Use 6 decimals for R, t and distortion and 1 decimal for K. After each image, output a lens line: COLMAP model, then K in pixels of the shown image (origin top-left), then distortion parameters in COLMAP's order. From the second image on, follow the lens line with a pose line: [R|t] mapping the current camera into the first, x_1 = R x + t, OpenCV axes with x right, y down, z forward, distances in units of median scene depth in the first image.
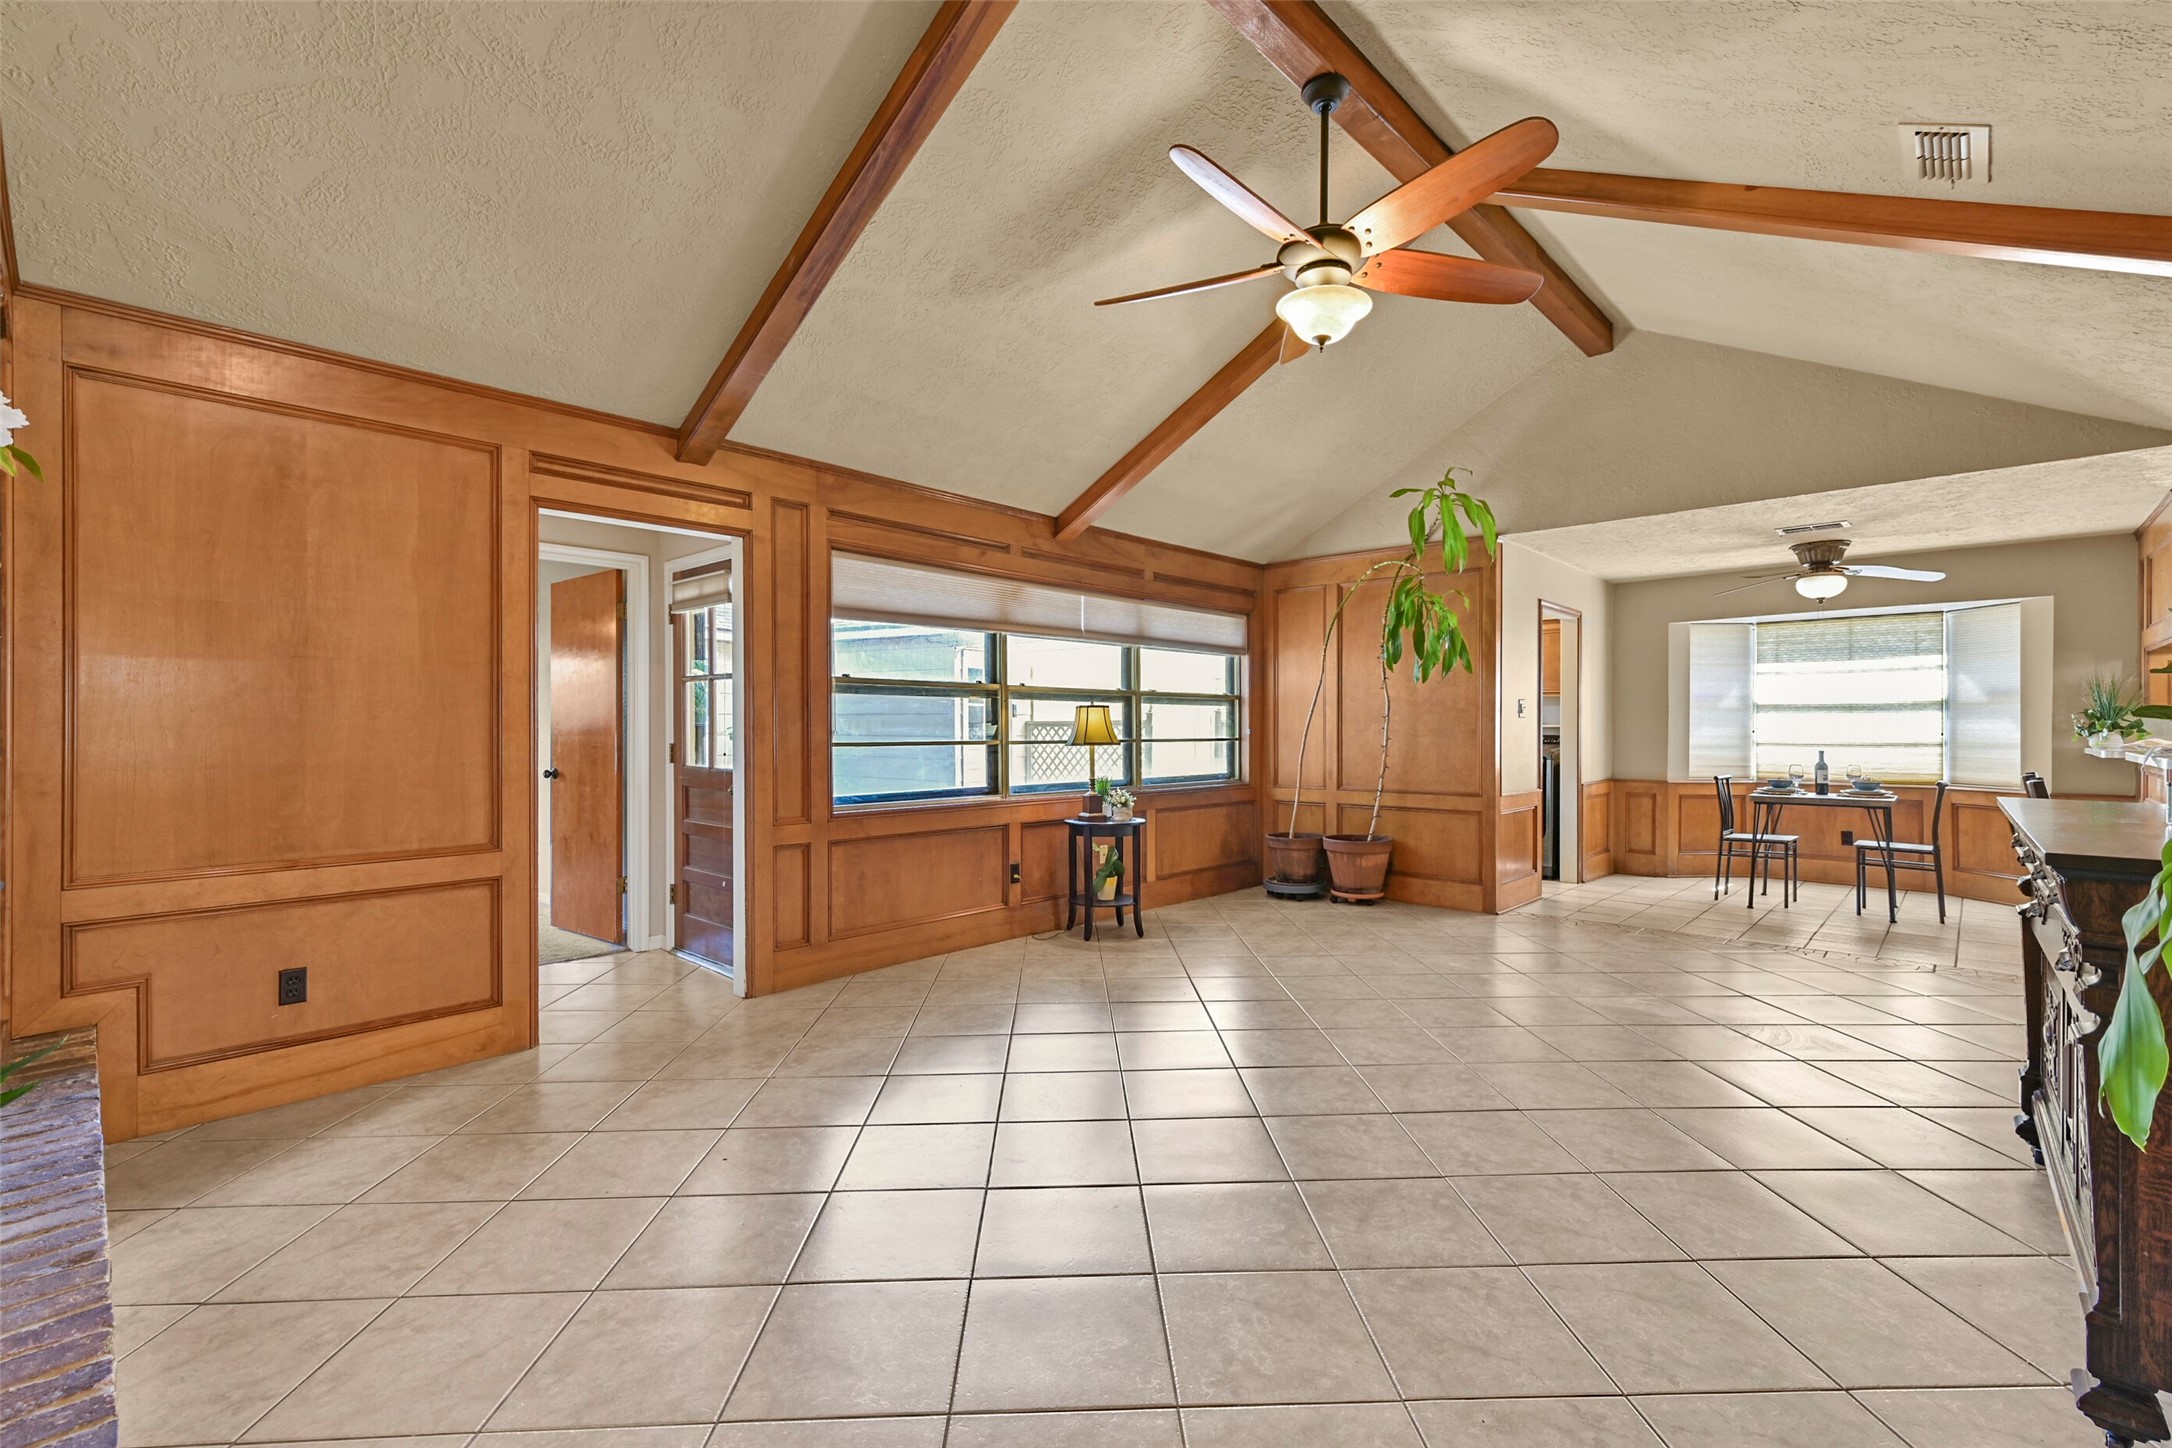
lens RADIAL K [[926.3, 0, 1104.7], [0, 926.3, 723.6], [0, 0, 1]] dist [0.008560, -0.001146]
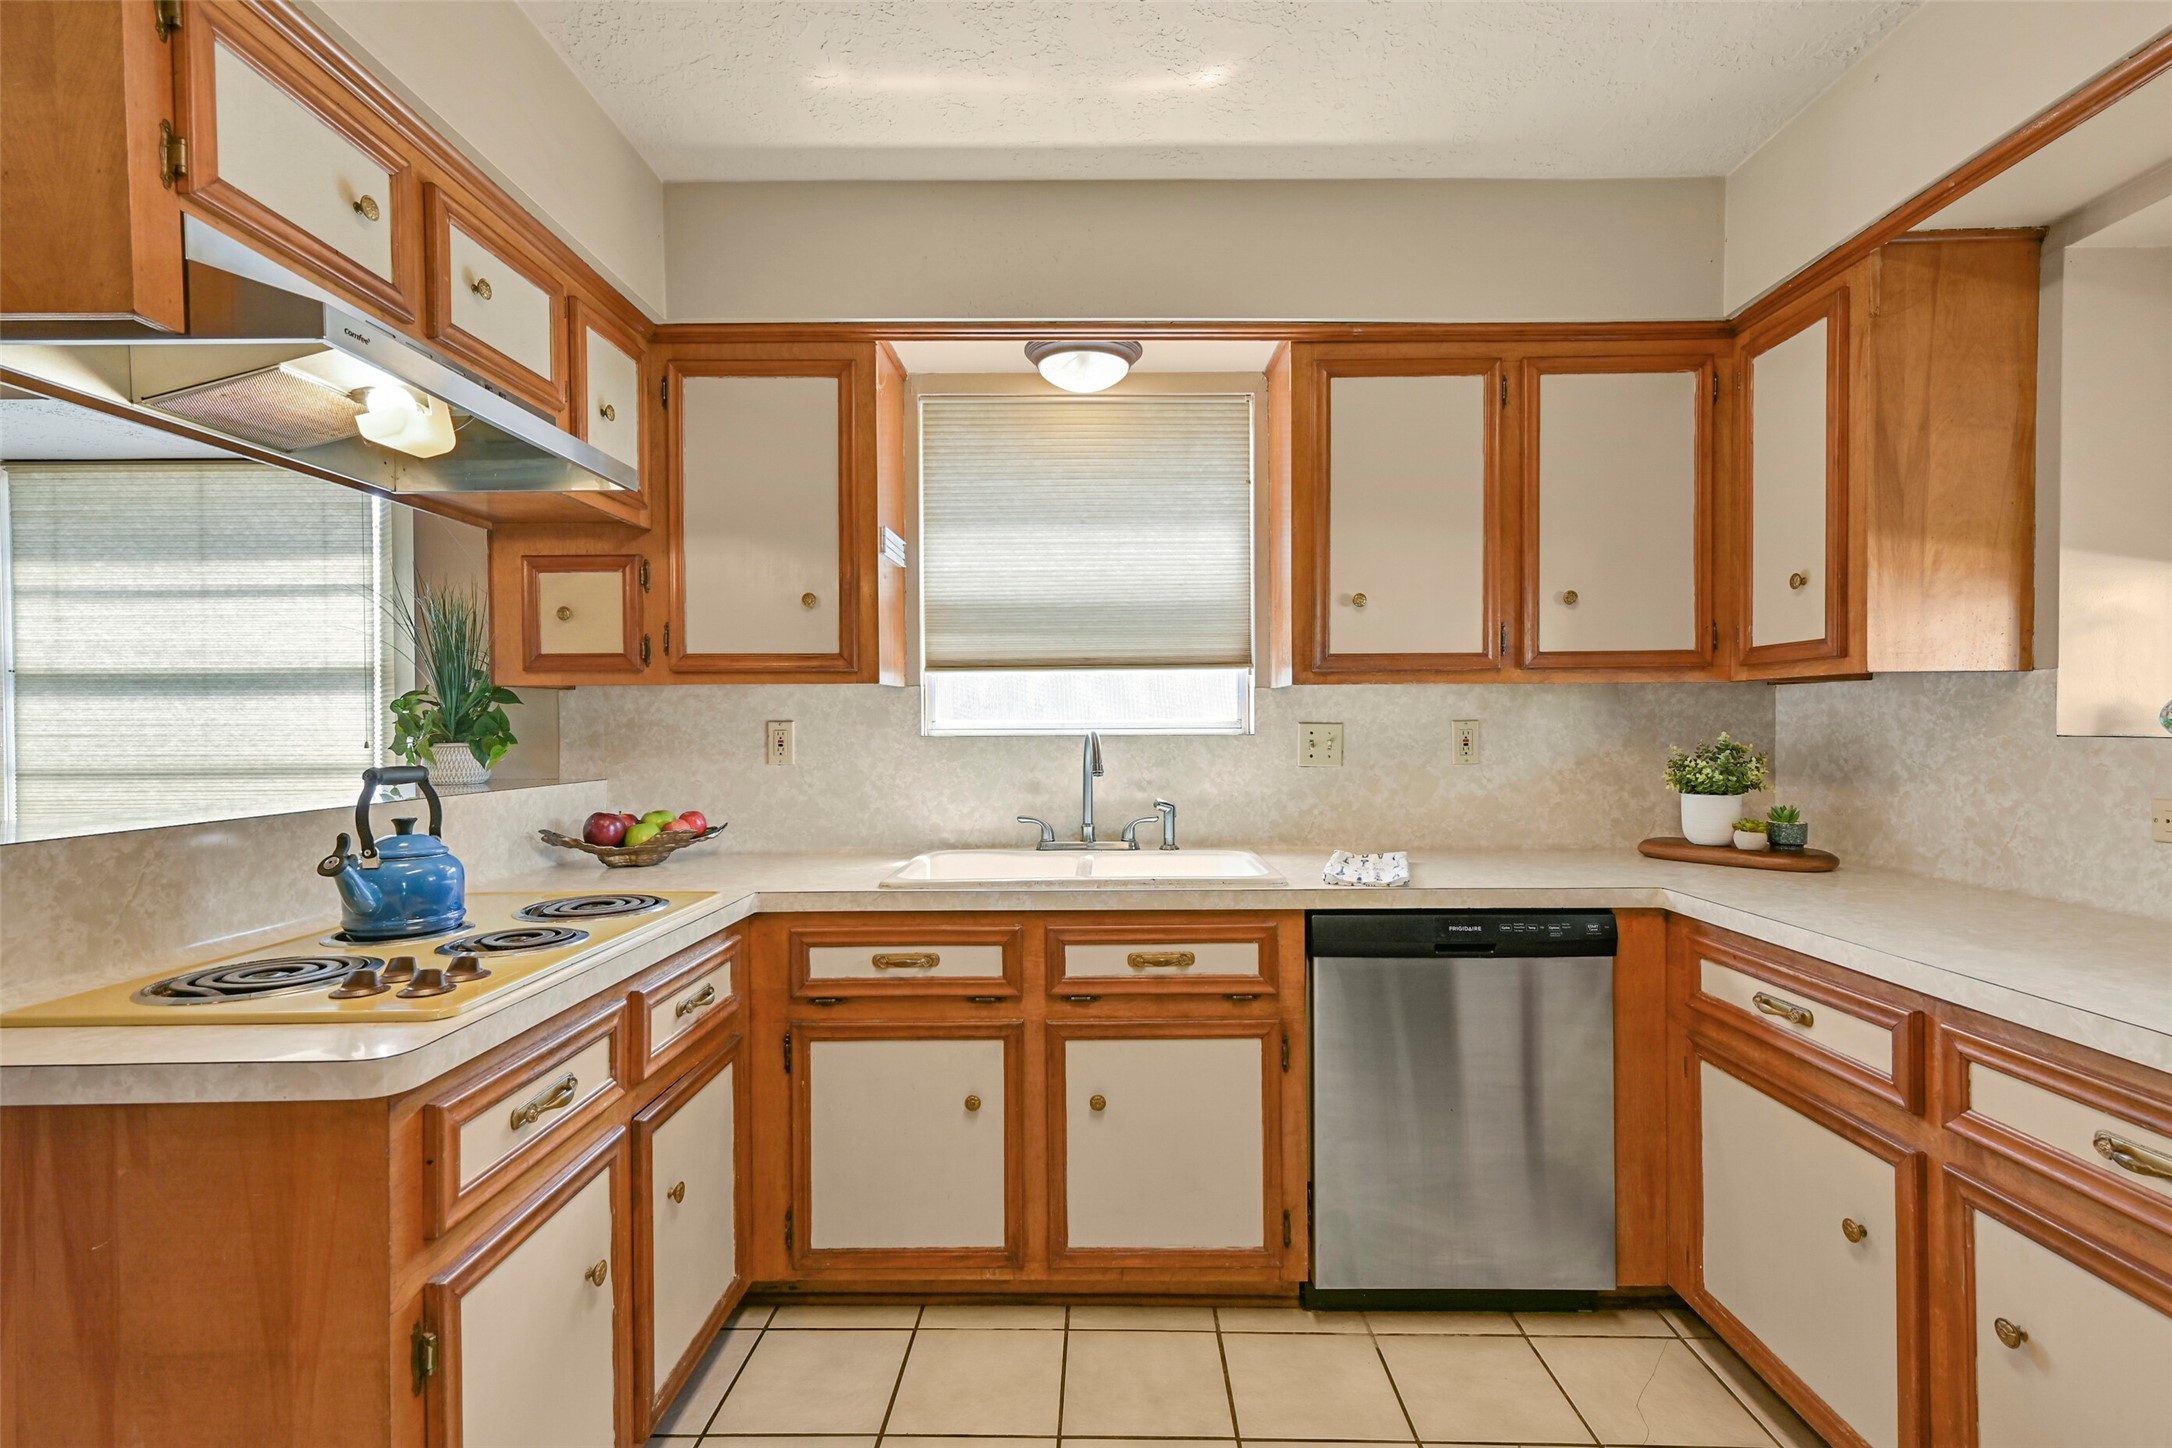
lens RADIAL K [[993.1, 0, 1097.3], [0, 993.1, 729.2], [0, 0, 1]] dist [0.008441, 0.000546]
pose [[0.732954, -0.014675, 0.680120, 0.853171], [0.007620, 0.999882, 0.013364, 0.000690], [-0.680235, -0.004613, 0.732979, 0.446096]]
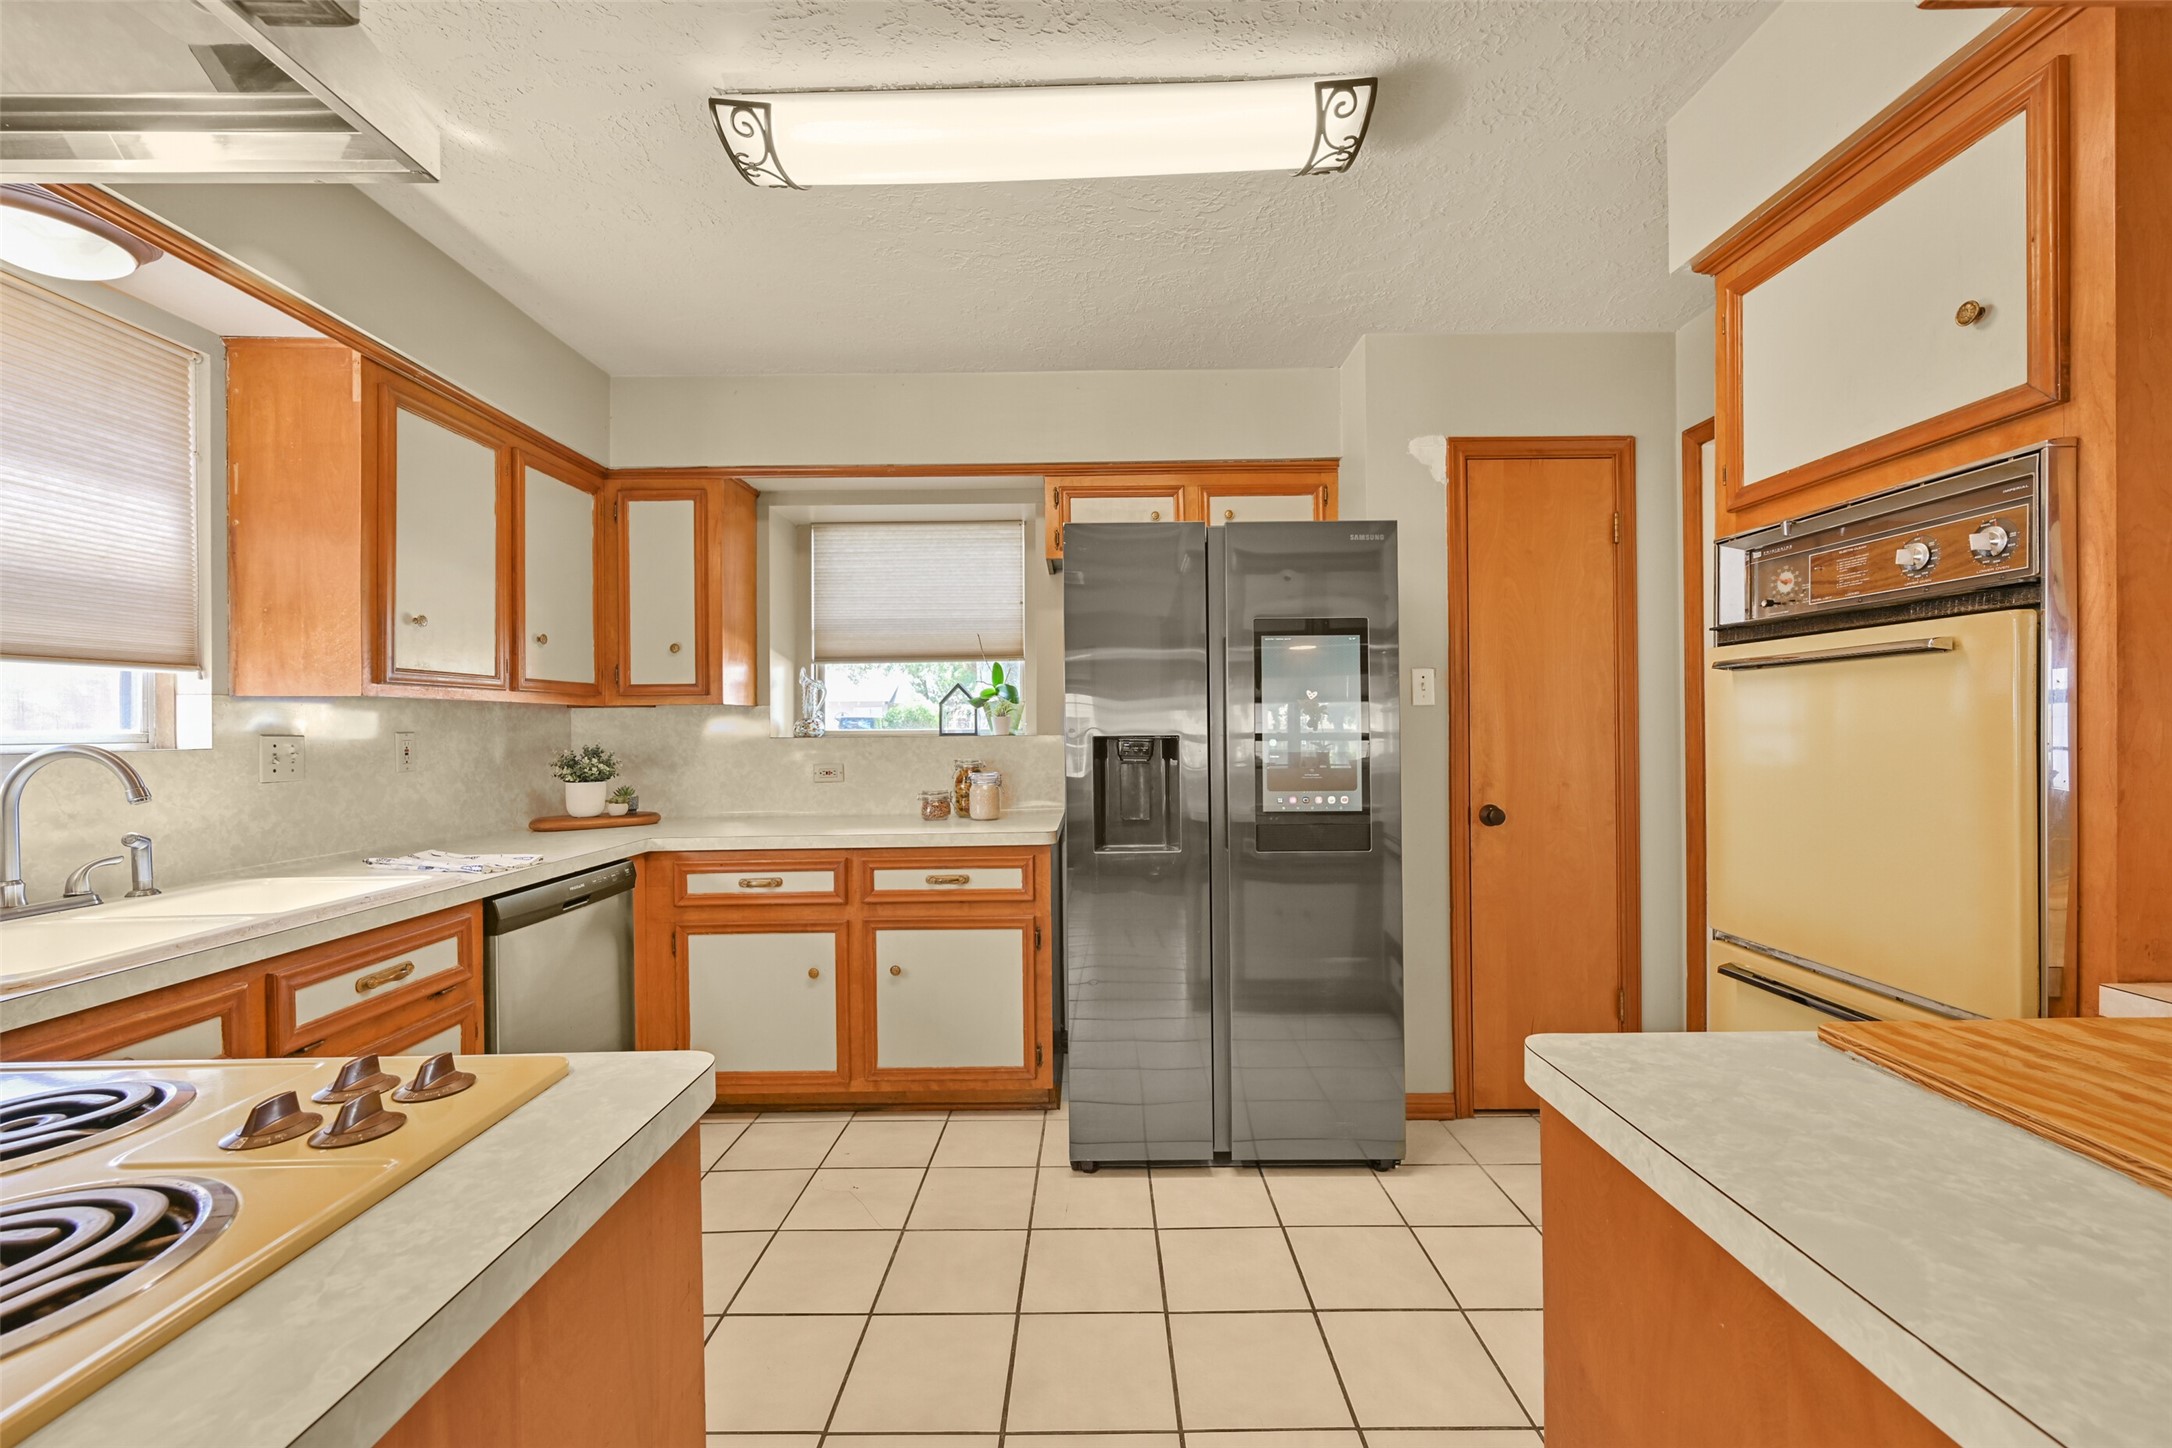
lens RADIAL K [[880.0, 0, 1094.7], [0, 880.0, 726.8], [0, 0, 1]] dist [0.007252, -0.000120]
pose [[-0.685486, 0.001631, 0.728084, 0.741613], [0.004716, 0.999986, 0.002200, 0.001712], [-0.728071, 0.004942, -0.685484, 0.673633]]
